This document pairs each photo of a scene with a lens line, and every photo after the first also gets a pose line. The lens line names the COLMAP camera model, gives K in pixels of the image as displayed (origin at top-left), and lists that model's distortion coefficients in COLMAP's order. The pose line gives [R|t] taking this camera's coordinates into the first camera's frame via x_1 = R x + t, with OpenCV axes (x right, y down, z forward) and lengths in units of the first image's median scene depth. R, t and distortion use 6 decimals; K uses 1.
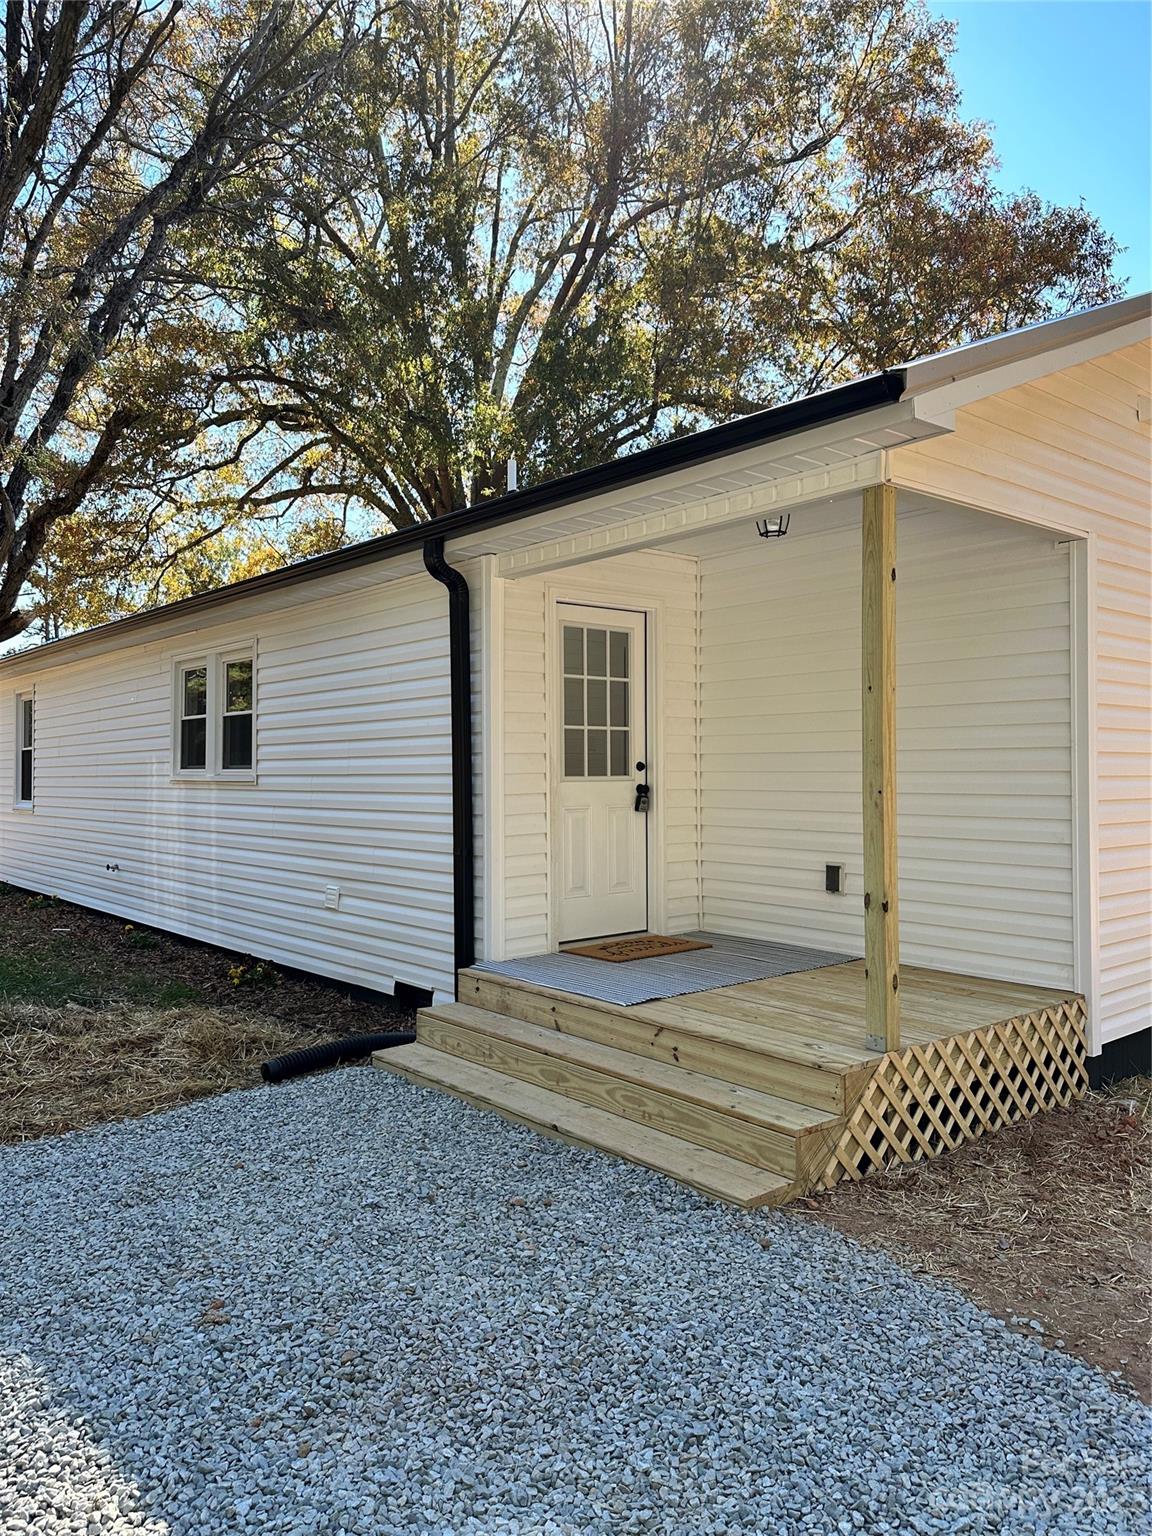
lens RADIAL K [[1061.4, 0, 570.2], [0, 1061.4, 765.2], [0, 0, 1]] dist [0.095858, -0.163605]
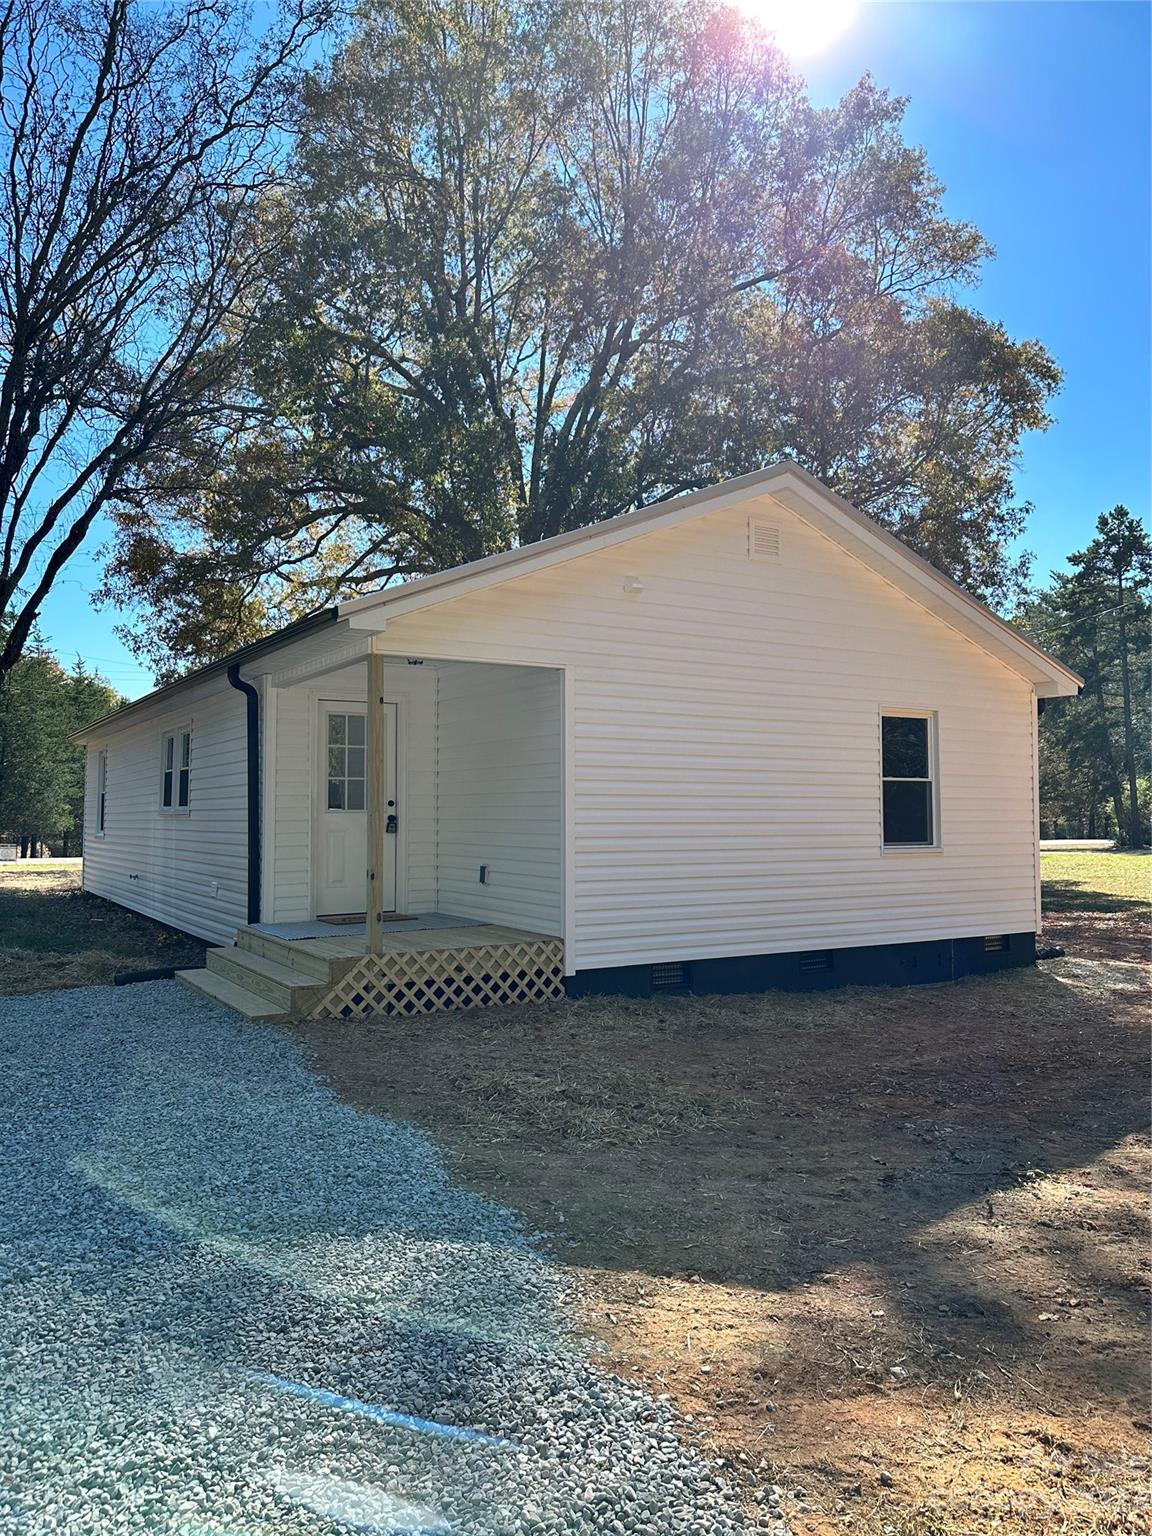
lens RADIAL K [[1061.4, 0, 570.2], [0, 1061.4, 765.2], [0, 0, 1]] dist [0.095858, -0.163605]
pose [[0.987780, -0.005234, -0.155769, 0.614031], [-0.001026, 0.999196, -0.040080, 0.007878], [0.155853, 0.039750, 0.986980, -0.524013]]
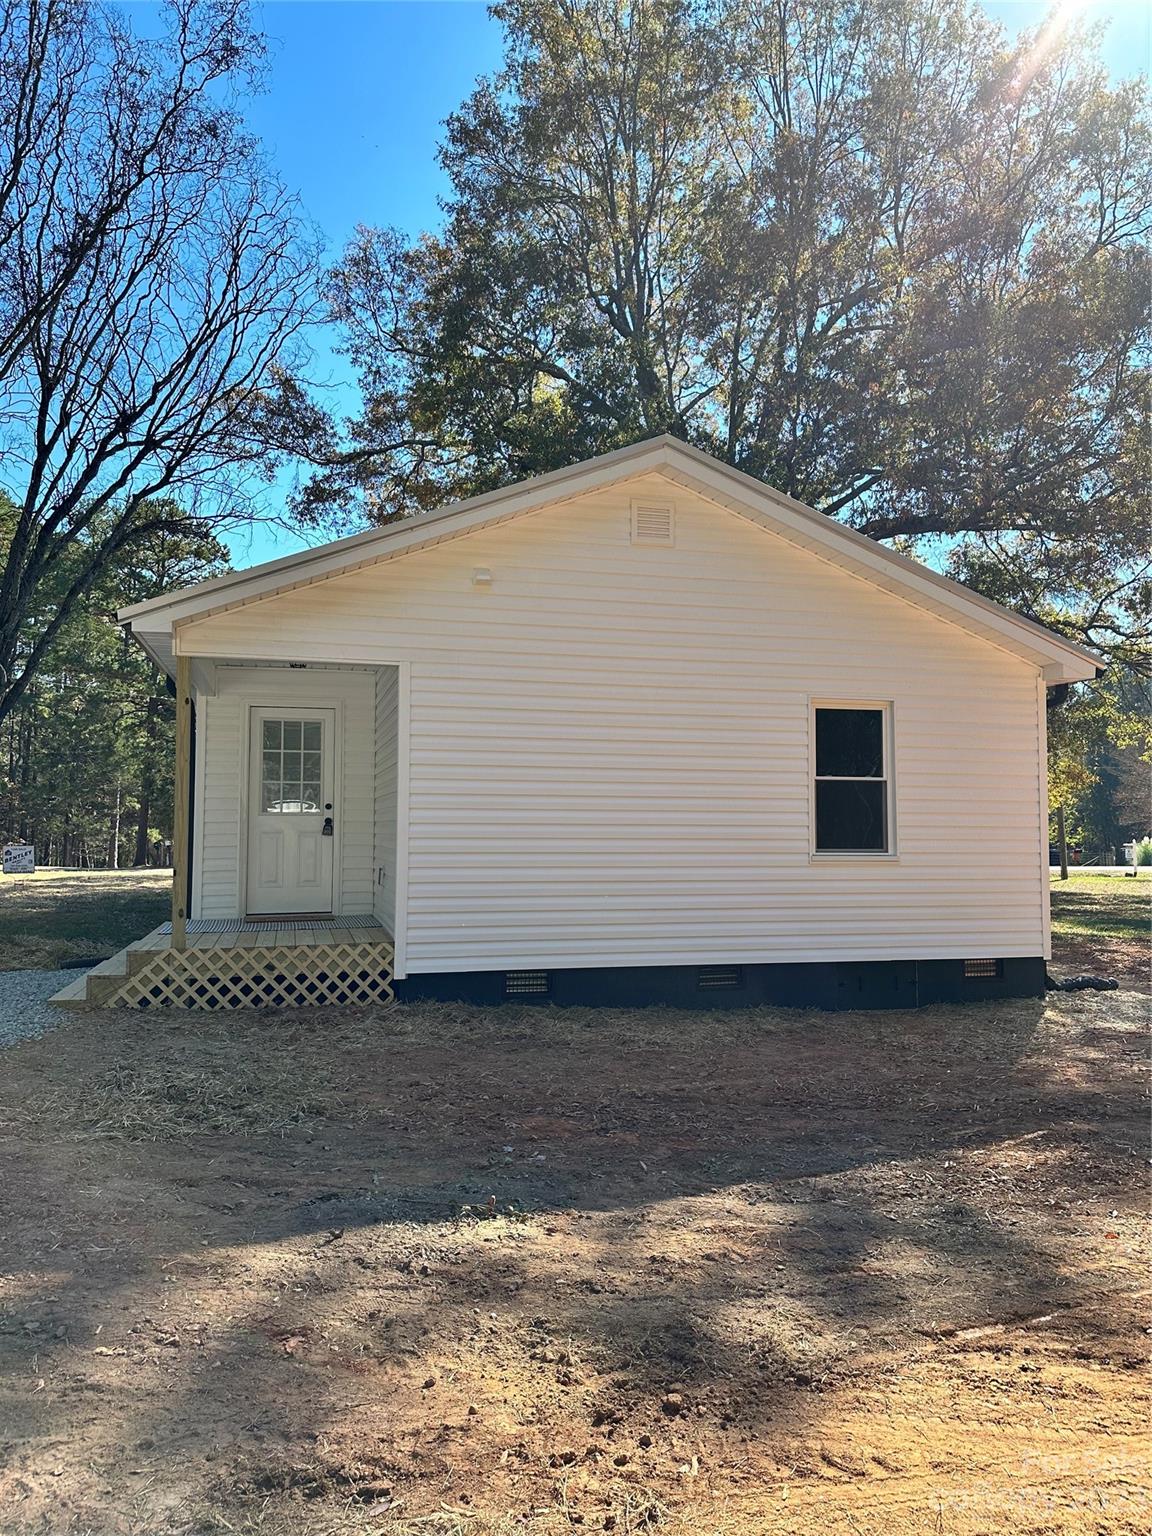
lens RADIAL K [[1070.3, 0, 585.3], [0, 1070.3, 765.1], [0, 0, 1]] dist [0.099908, -0.163832]
pose [[0.904788, -0.019893, -0.425397, 1.185045], [-0.003991, 0.998468, -0.055180, 0.028354], [0.425843, 0.051624, 0.903323, -0.298484]]
